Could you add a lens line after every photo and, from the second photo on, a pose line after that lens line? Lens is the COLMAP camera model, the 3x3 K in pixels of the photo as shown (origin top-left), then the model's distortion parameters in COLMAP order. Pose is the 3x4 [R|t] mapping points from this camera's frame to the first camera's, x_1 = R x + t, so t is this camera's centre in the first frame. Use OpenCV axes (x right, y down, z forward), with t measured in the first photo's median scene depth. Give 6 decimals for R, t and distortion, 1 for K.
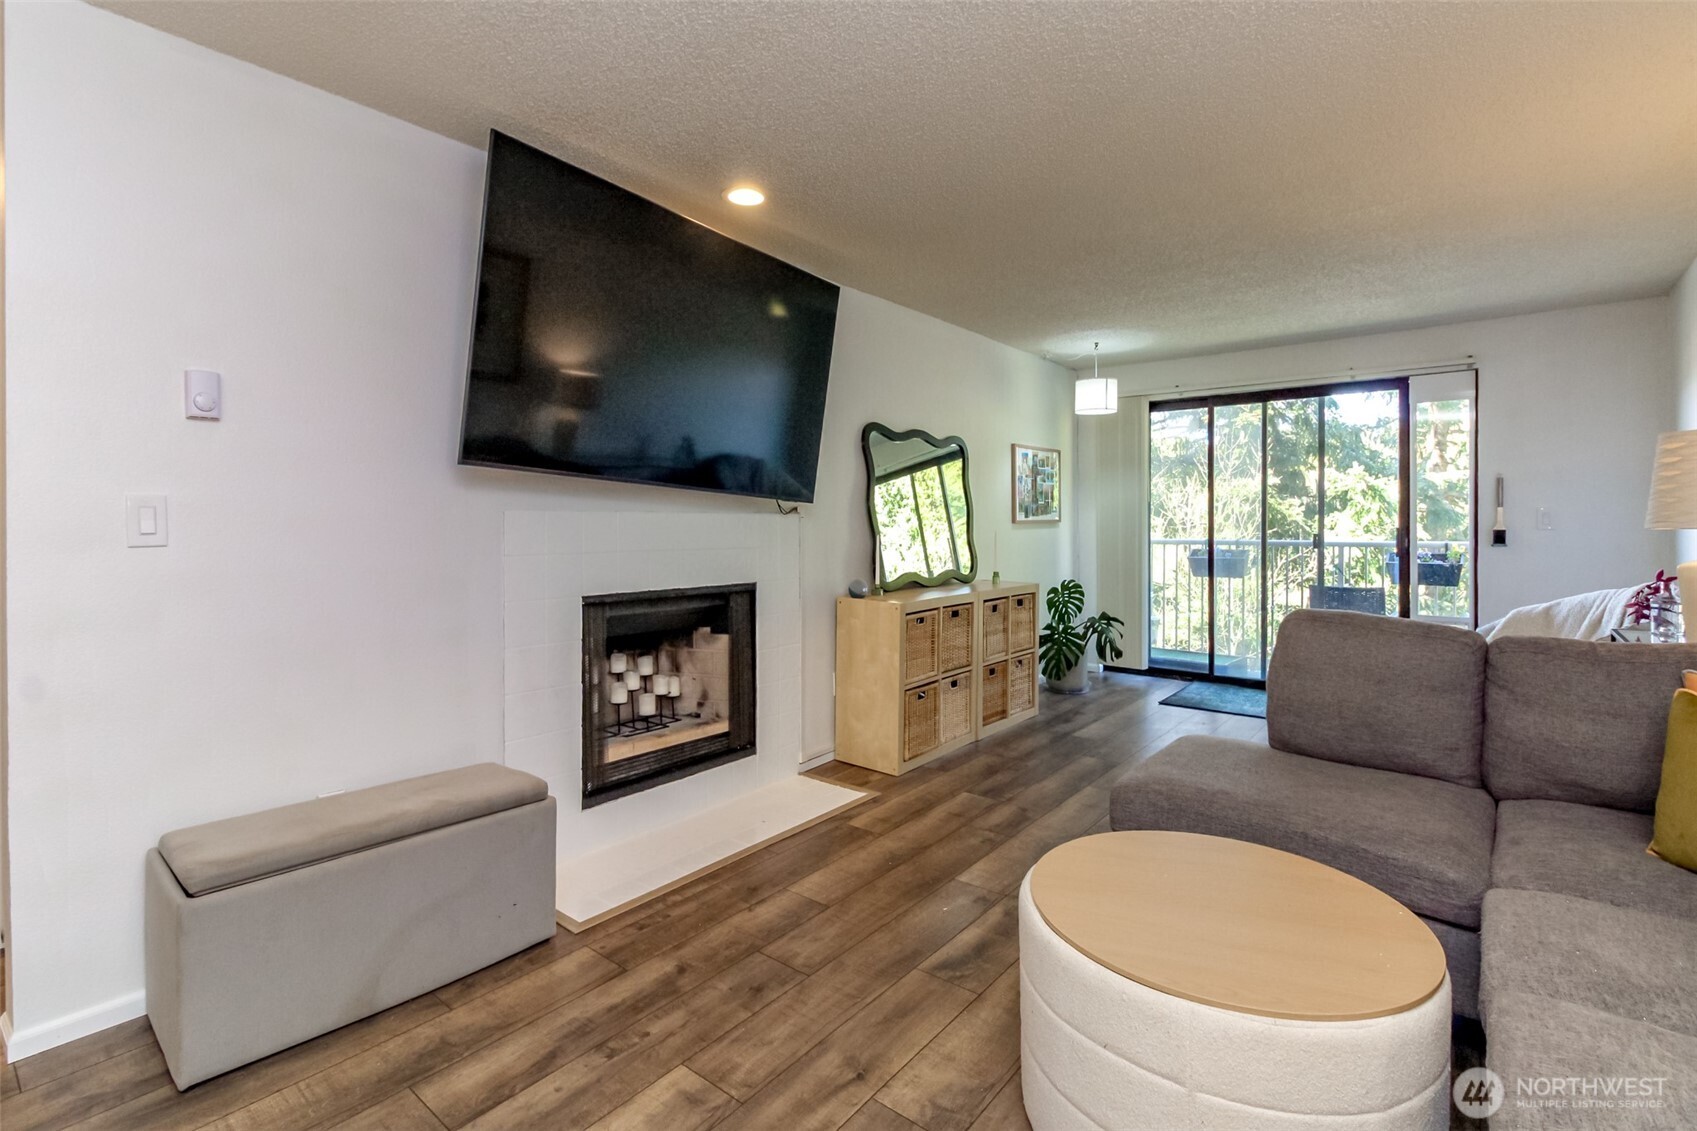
lens RADIAL K [[779.6, 0, 849.9], [0, 779.6, 527.2], [0, 0, 1]] dist [0.016862, -0.007786]
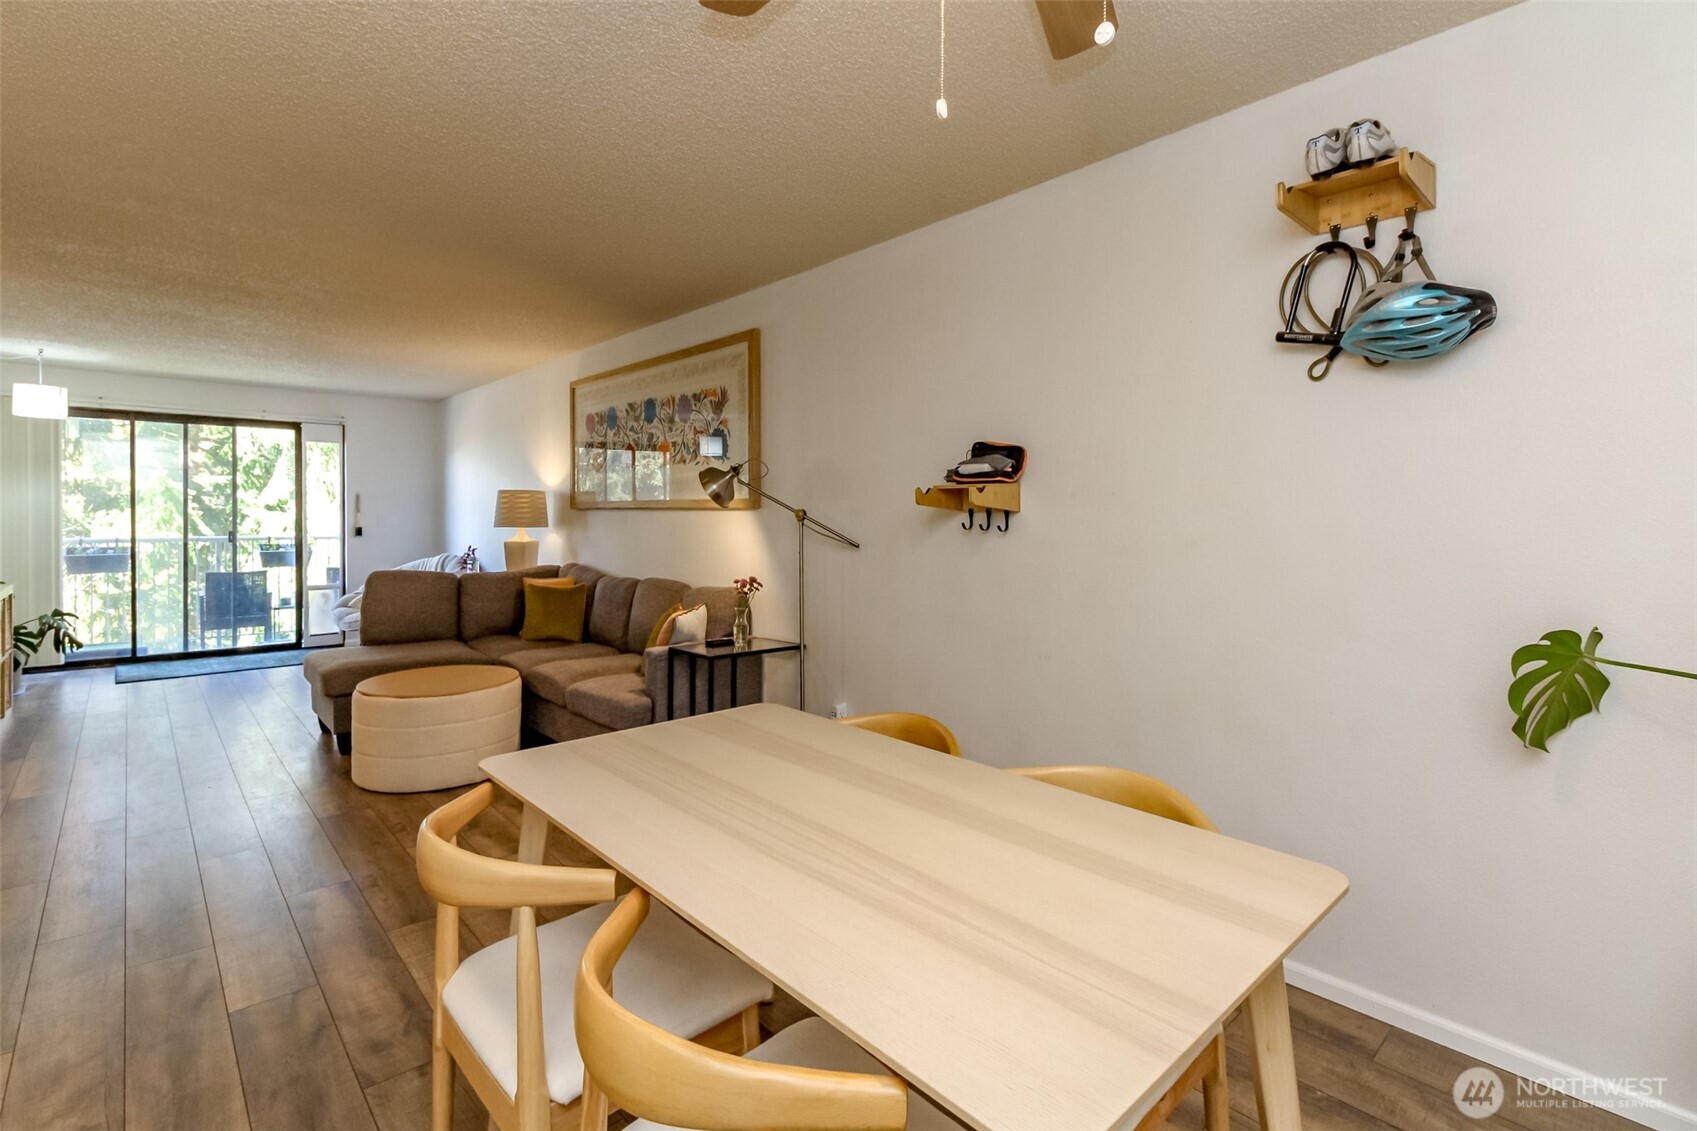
lens RADIAL K [[780.1, 0, 813.6], [0, 780.1, 526.1], [0, 0, 1]] dist [0.001184, -0.000279]
pose [[0.171164, -0.007547, 0.985214, -0.763550], [0.001870, 0.999971, 0.007335, -0.011599], [-0.985241, 0.000587, 0.171174, -0.257193]]
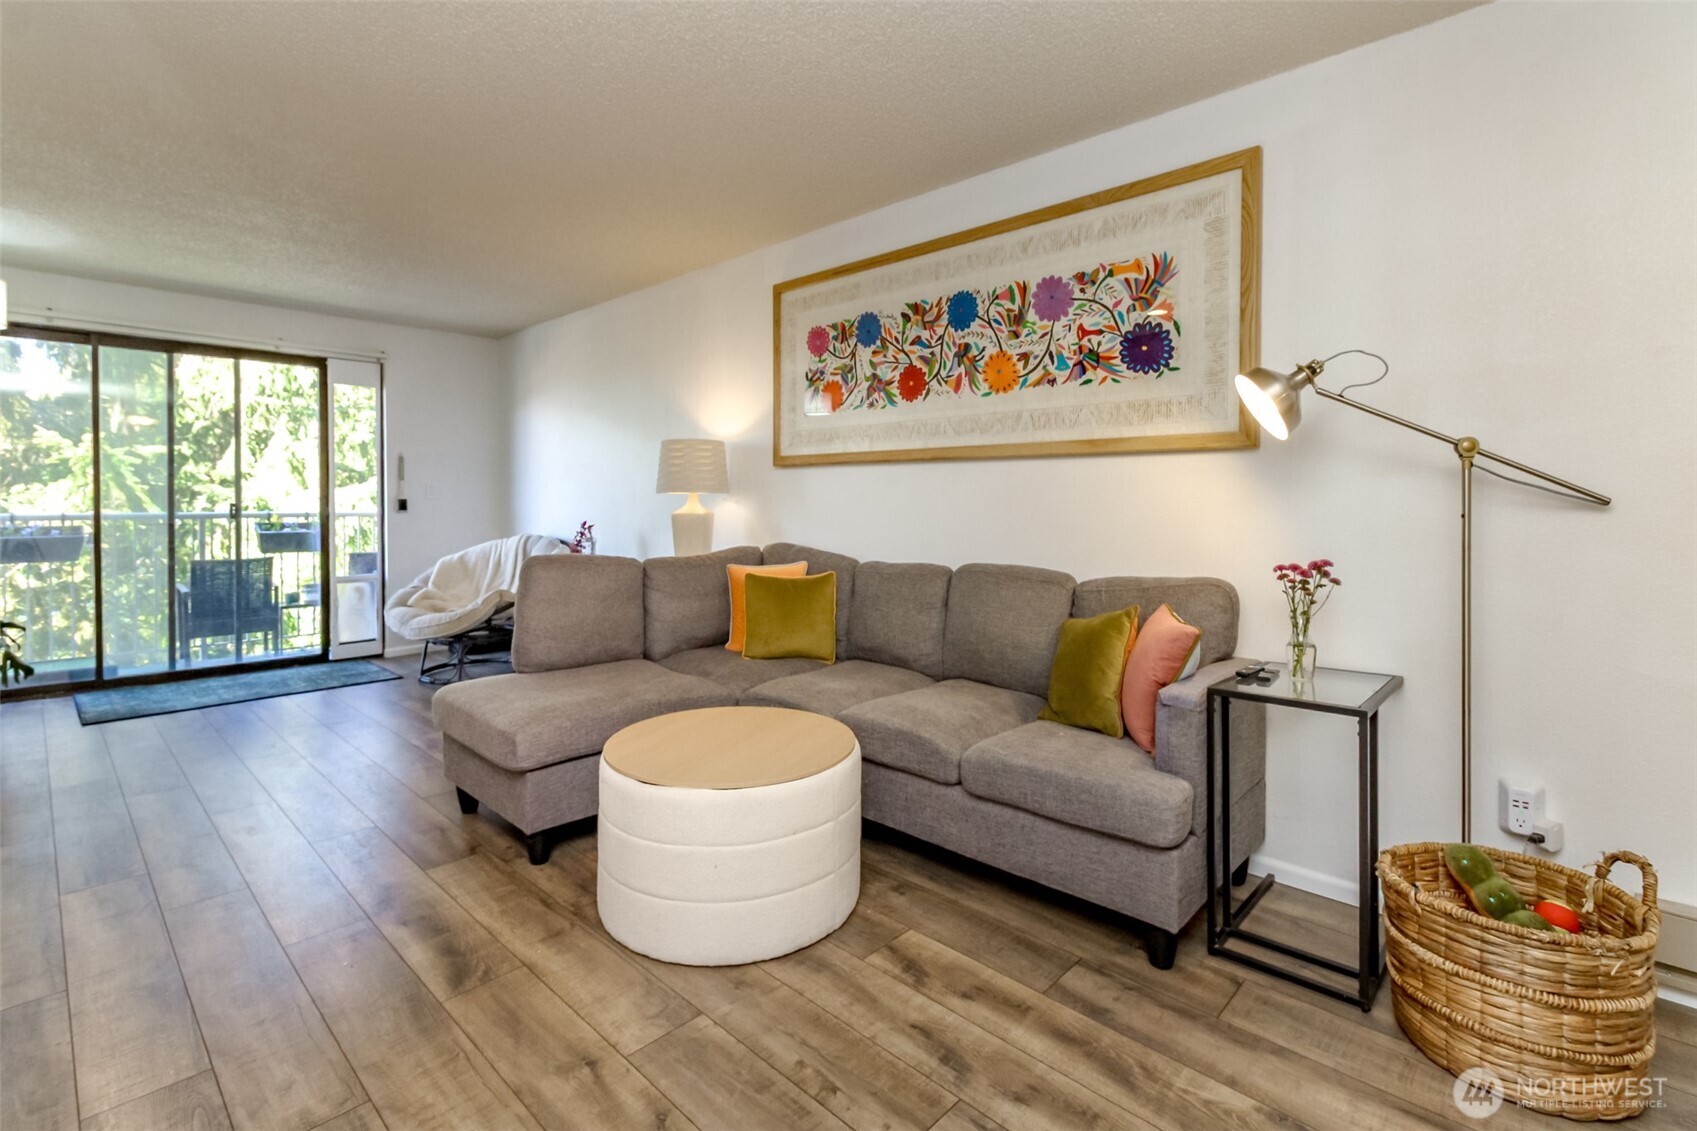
lens RADIAL K [[784.5, 0, 813.2], [0, 784.5, 515.4], [0, 0, 1]] dist [0.017714, -0.011257]
pose [[0.108286, -0.015627, 0.993997, -0.411872], [0.004801, 0.999873, 0.015196, 0.016674], [-0.994108, 0.003127, 0.108348, 0.296390]]
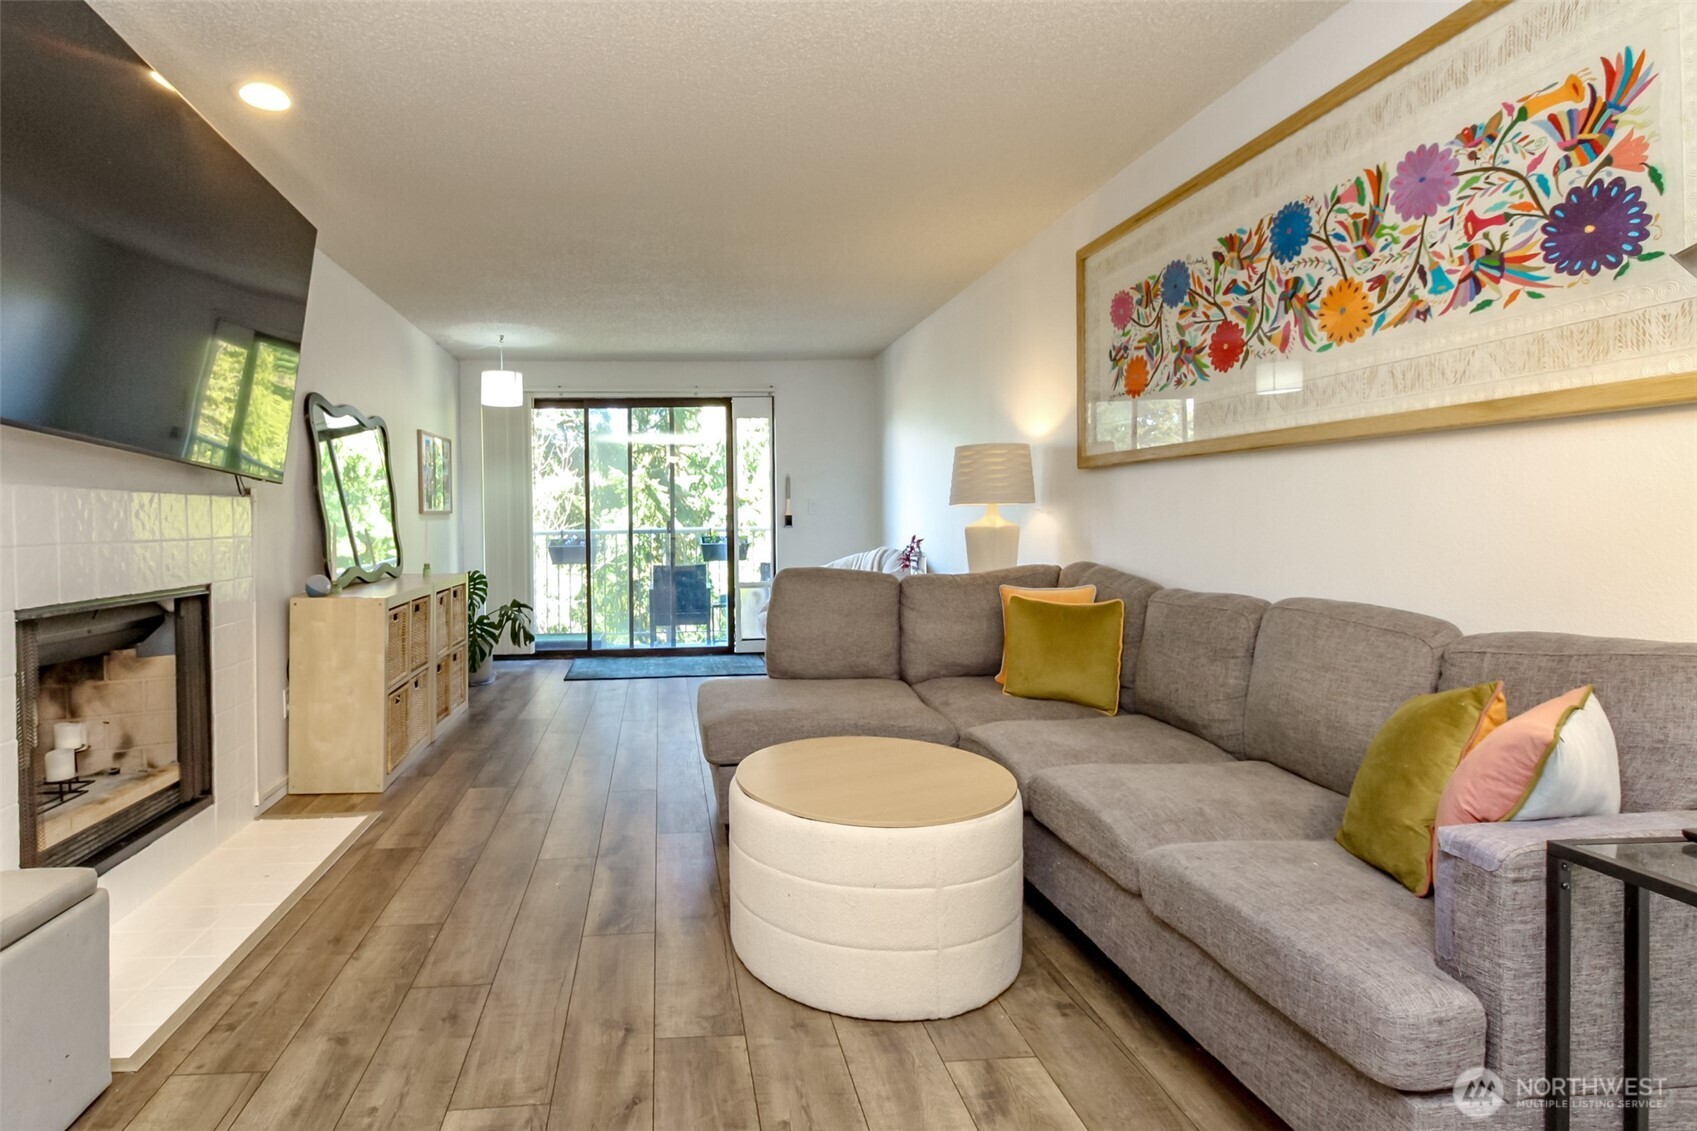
lens RADIAL K [[809.4, 0, 696.2], [0, 809.4, 527.8], [0, 0, 1]] dist [0.021410, -0.009859]
pose [[0.748438, -0.017107, 0.662984, -0.287304], [0.018284, 0.999820, 0.005157, 0.019110], [-0.662953, 0.008263, 0.748616, 0.065581]]
